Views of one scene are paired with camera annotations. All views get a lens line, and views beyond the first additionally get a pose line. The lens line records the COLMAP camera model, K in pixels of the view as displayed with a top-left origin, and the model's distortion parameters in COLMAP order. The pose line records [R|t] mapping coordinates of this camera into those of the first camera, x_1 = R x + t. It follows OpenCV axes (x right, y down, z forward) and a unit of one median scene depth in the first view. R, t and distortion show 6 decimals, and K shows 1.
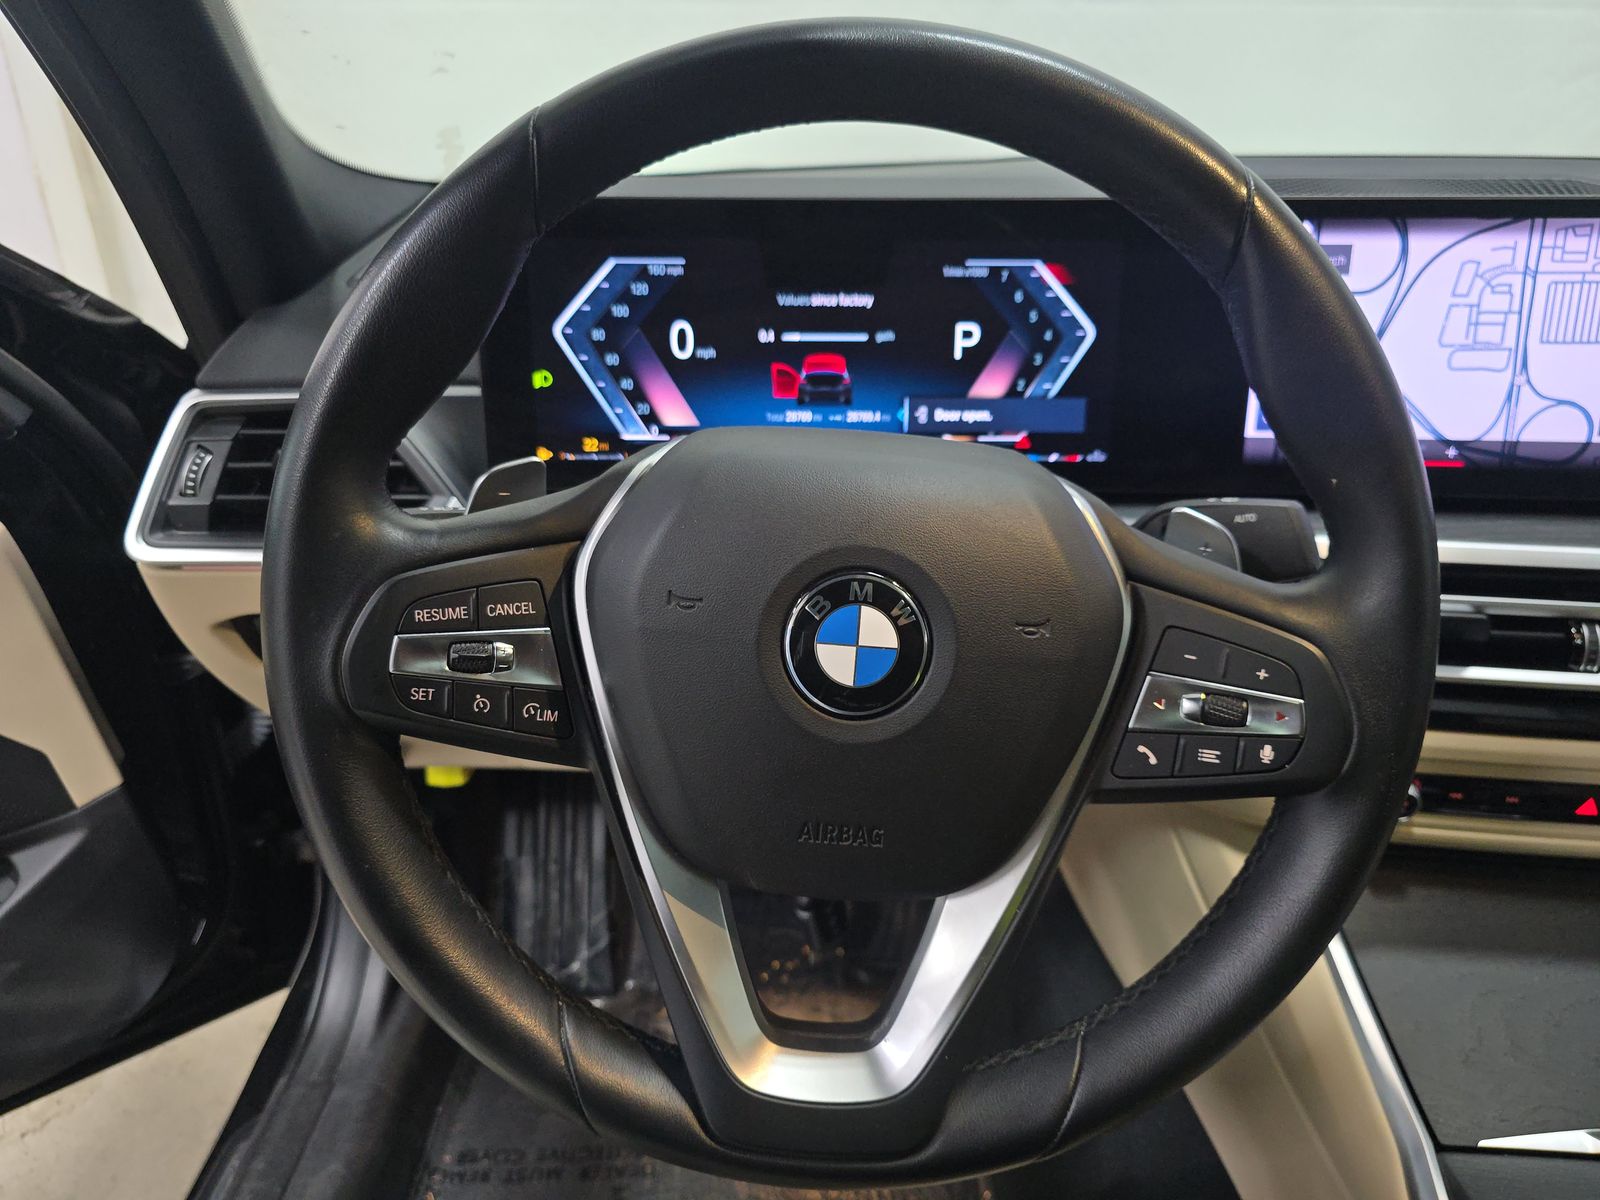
lens RADIAL K [[1069.0, 0, 793.6], [0, 1069.0, 602.5], [0, 0, 1]] dist [0.041556, -0.031995]
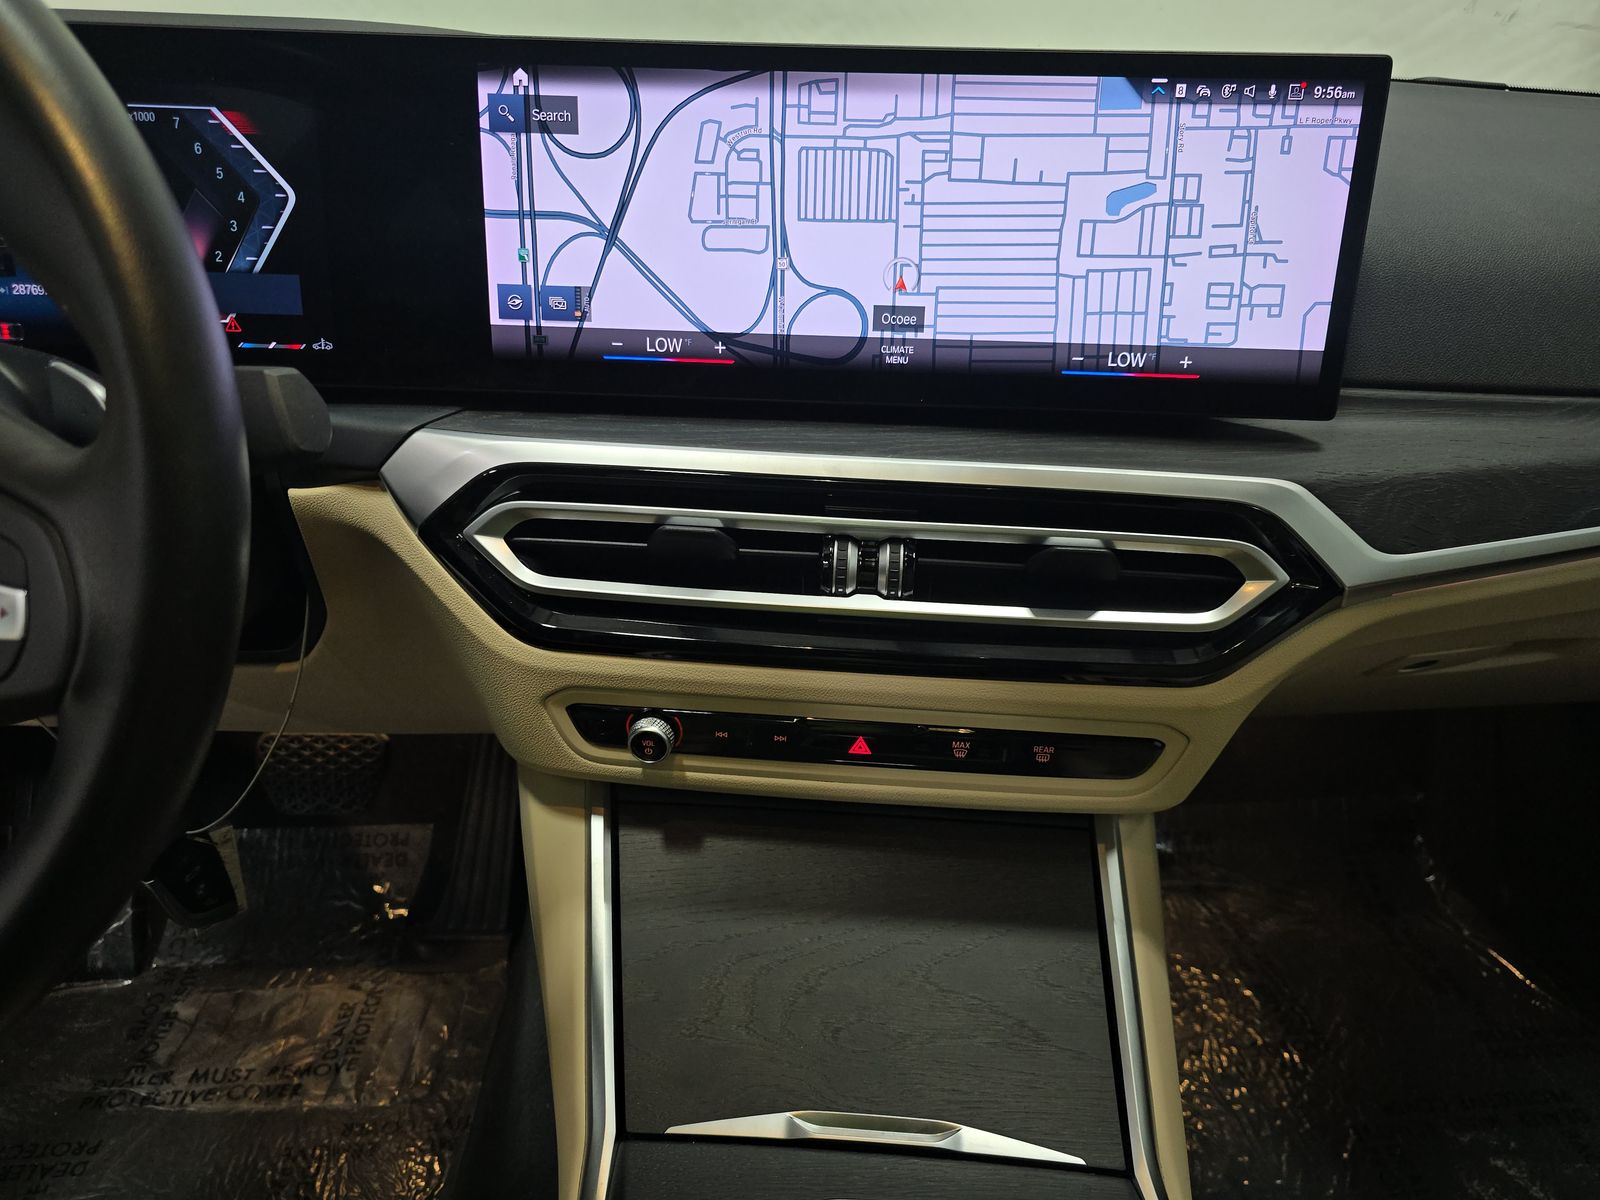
lens RADIAL K [[1069.0, 0, 796.0], [0, 1069.0, 600.8], [0, 0, 1]] dist [0.041556, -0.031995]
pose [[0.999011, 0.004416, 0.044239, 0.651597], [-0.005276, 0.999799, 0.019343, 0.051721], [-0.044145, -0.019558, 0.998834, 0.126117]]
